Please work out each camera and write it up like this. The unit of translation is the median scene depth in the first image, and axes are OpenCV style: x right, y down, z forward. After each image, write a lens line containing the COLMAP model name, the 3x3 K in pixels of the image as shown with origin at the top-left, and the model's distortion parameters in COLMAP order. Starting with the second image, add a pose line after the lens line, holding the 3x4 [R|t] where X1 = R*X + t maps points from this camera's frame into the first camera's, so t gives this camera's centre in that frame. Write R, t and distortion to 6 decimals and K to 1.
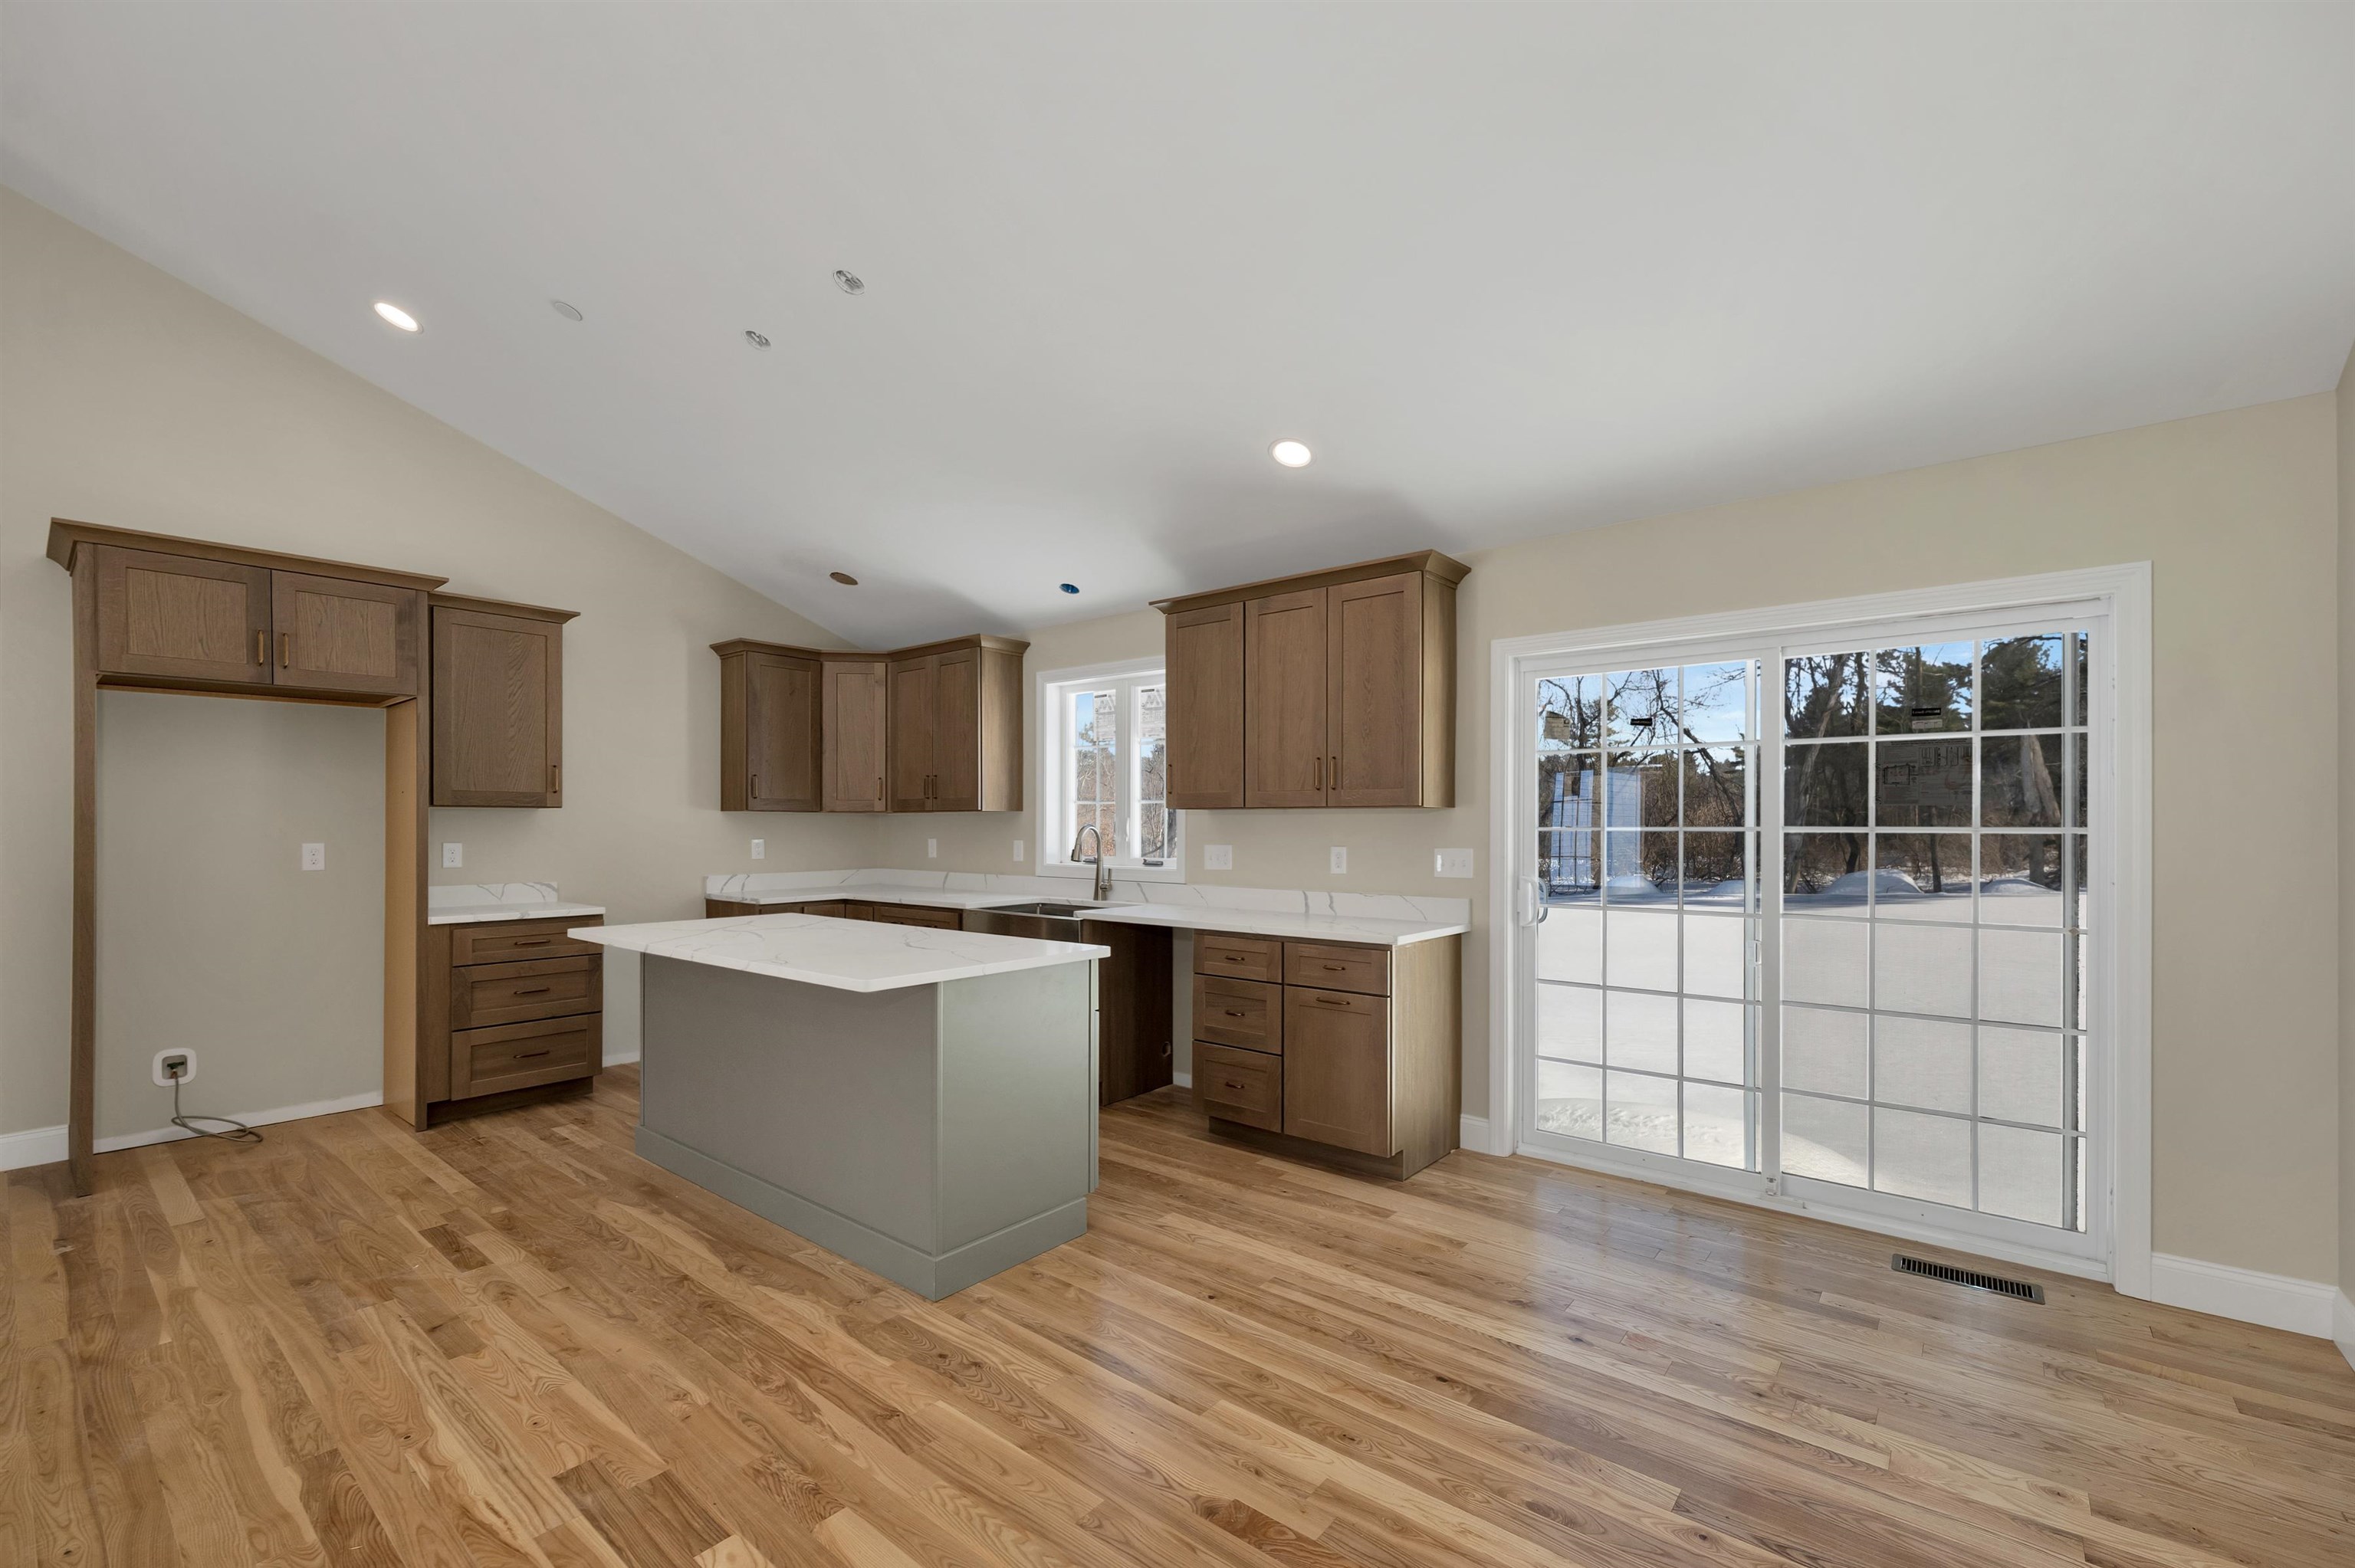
lens RADIAL K [[988.2, 0, 1172.8], [0, 988.2, 824.5], [0, 0, 1]] dist [0.001682, -0.000314]
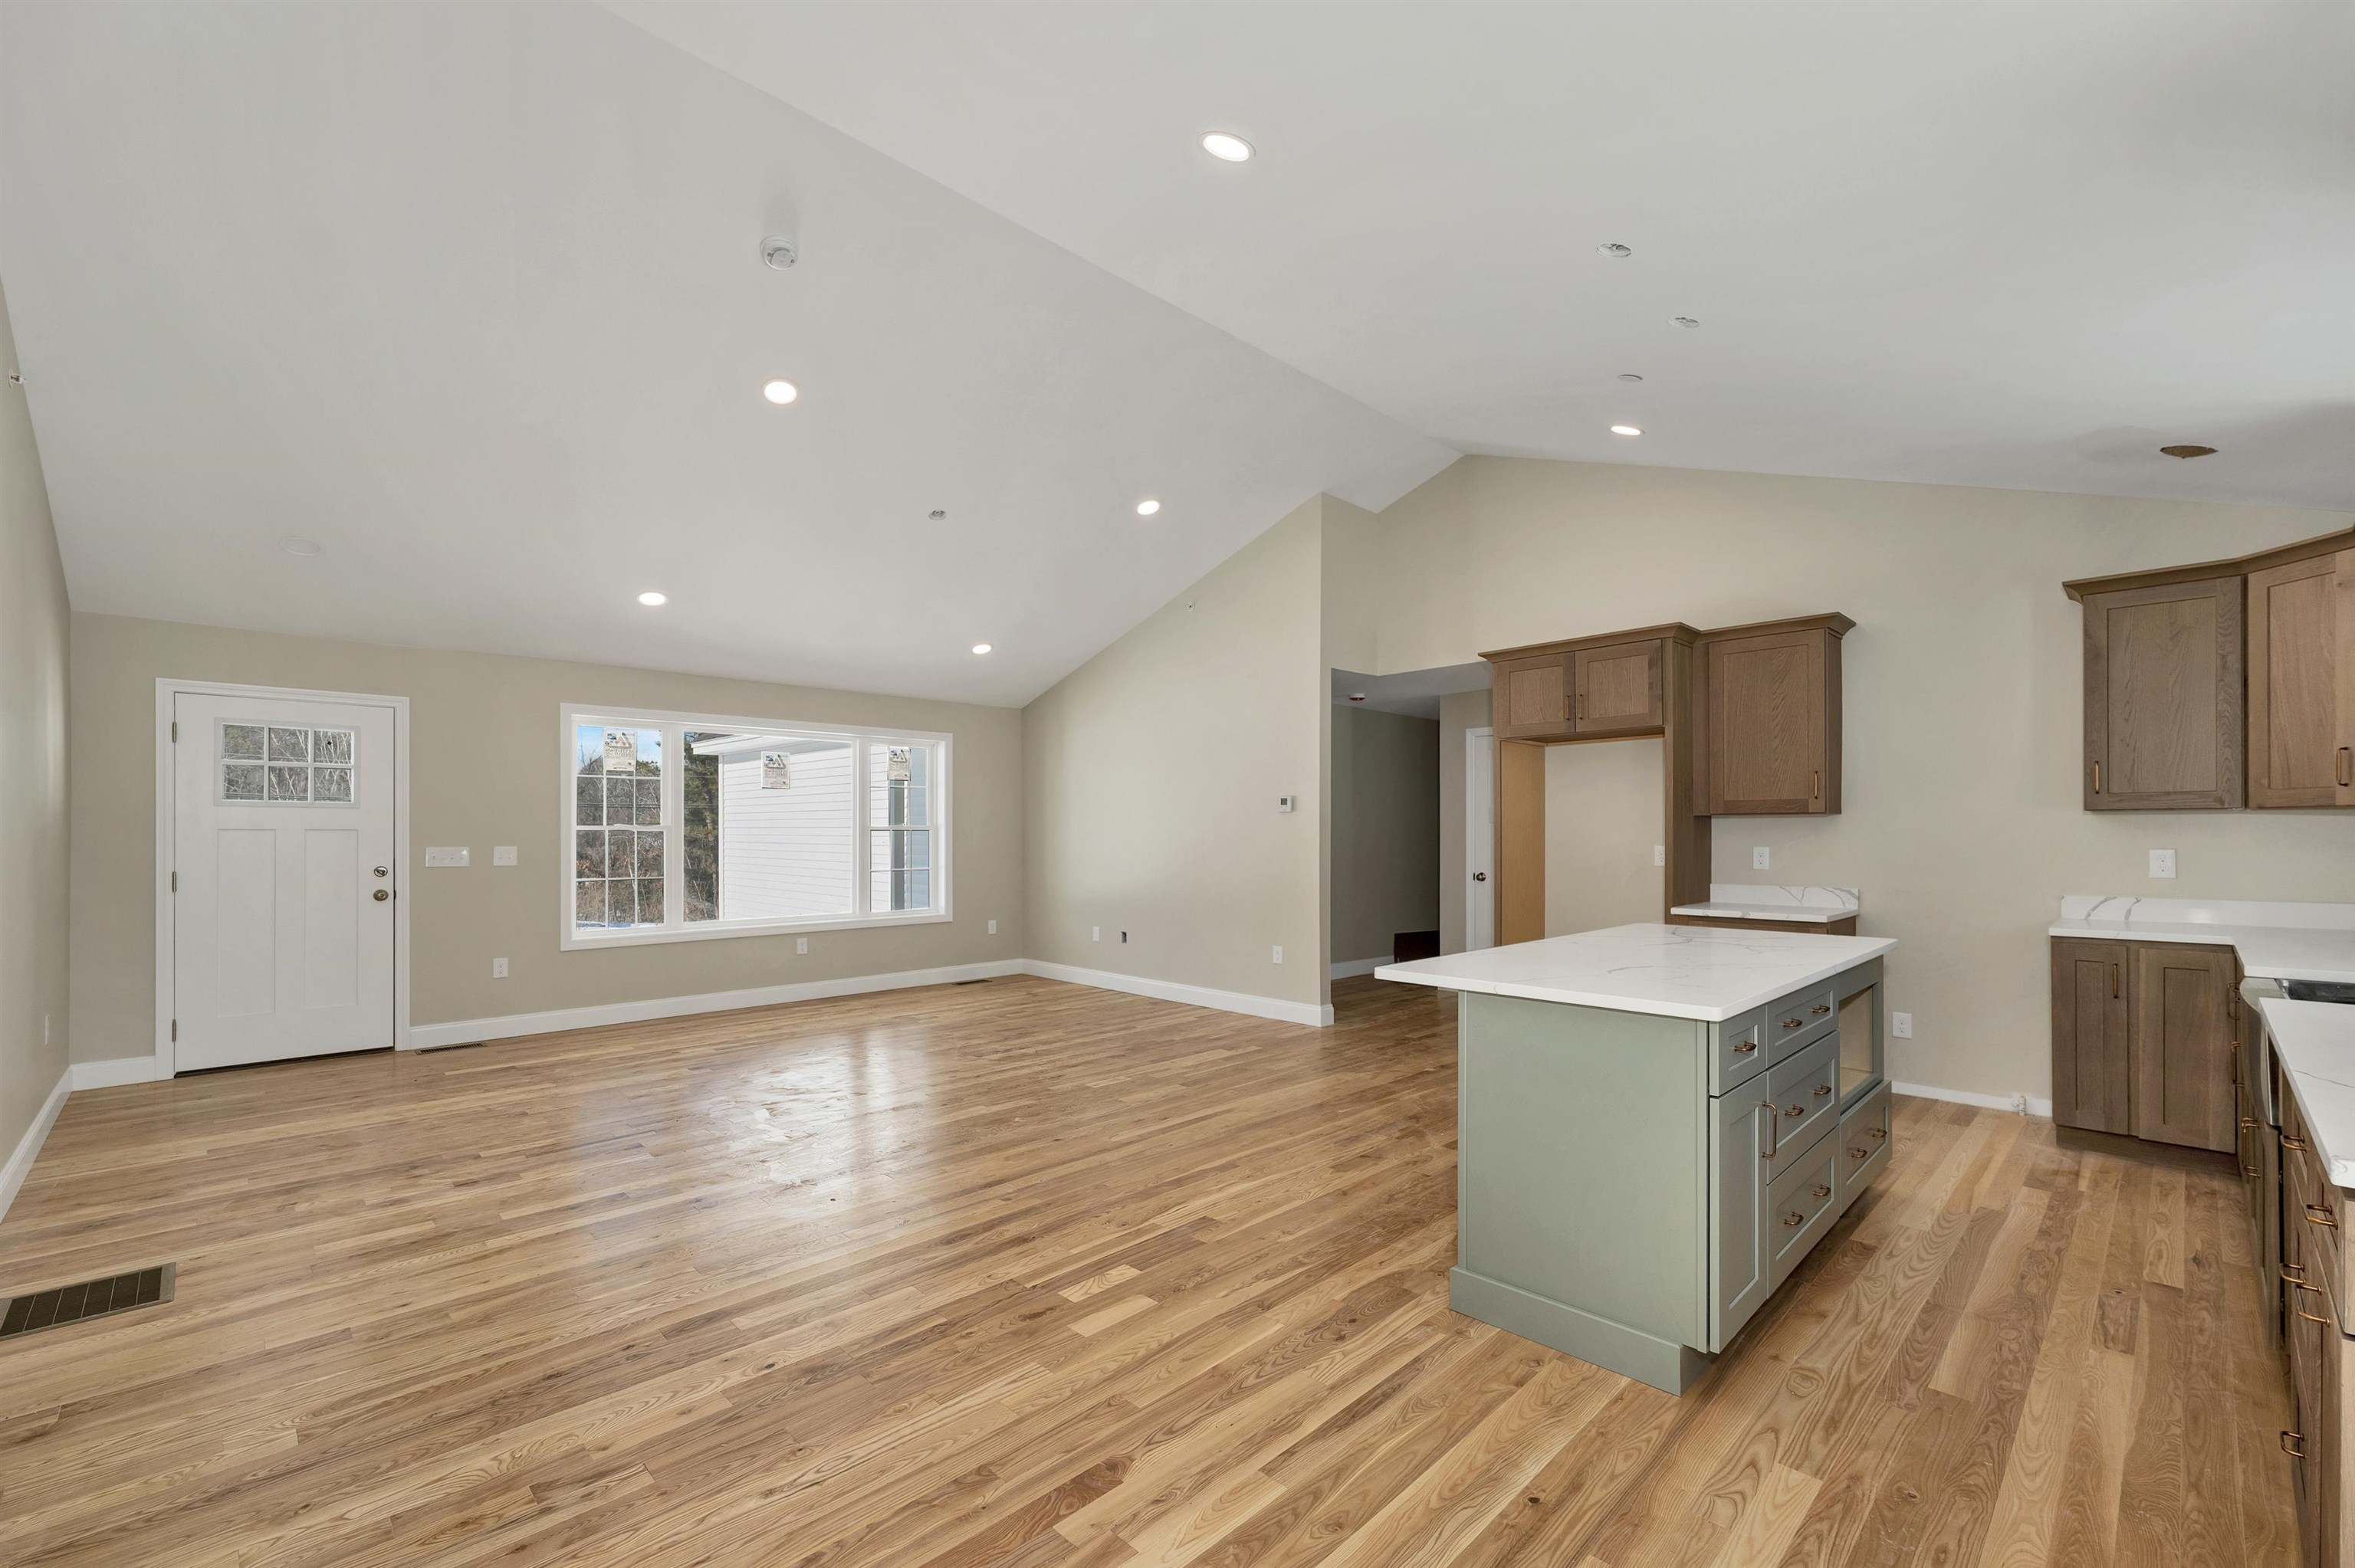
lens RADIAL K [[986.4, 0, 1191.9], [0, 986.4, 828.6], [0, 0, 1]] dist [0.002931, 0.000423]
pose [[-0.098194, -0.004641, -0.995156, 0.822814], [-0.000437, 0.999989, -0.004621, 0.005569], [0.995167, -0.000019, -0.098195, 0.891608]]
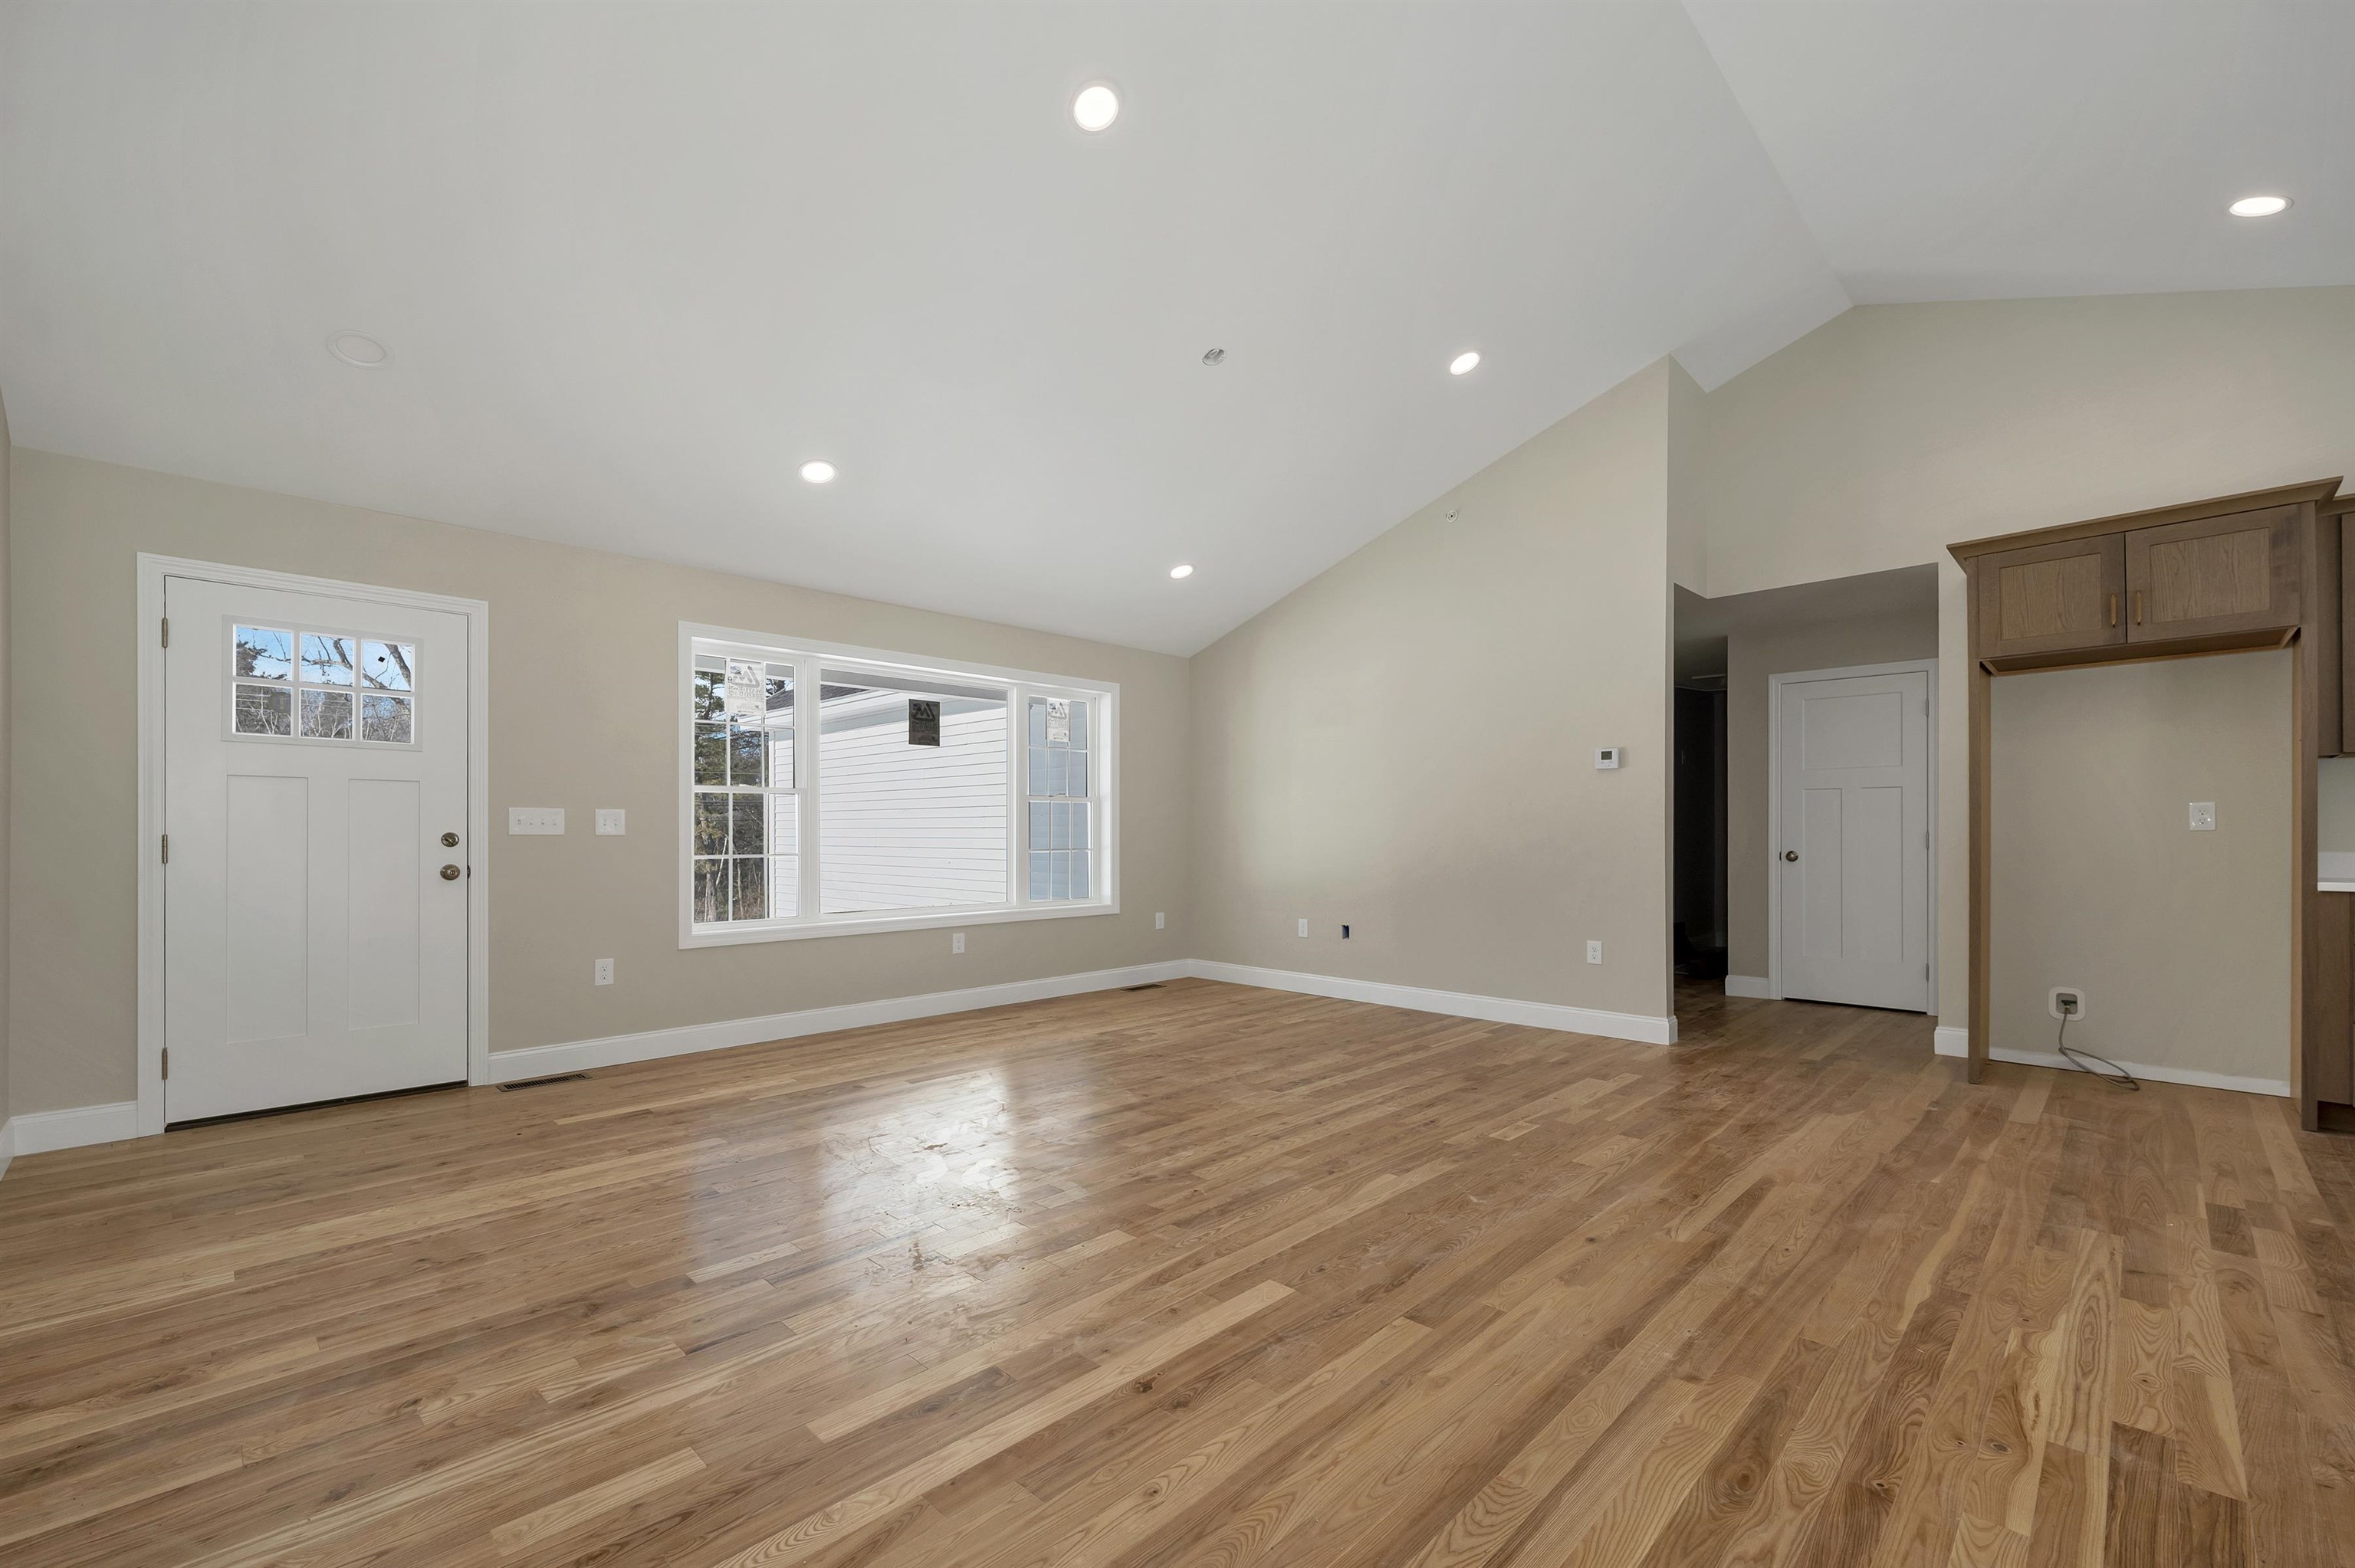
lens RADIAL K [[986.4, 0, 1191.9], [0, 986.4, 828.6], [0, 0, 1]] dist [0.002931, 0.000423]
pose [[-0.077965, -0.006201, -0.996937, 0.285911], [-0.000176, 0.999981, -0.006206, 0.087277], [0.996956, -0.000308, -0.077965, 0.166953]]
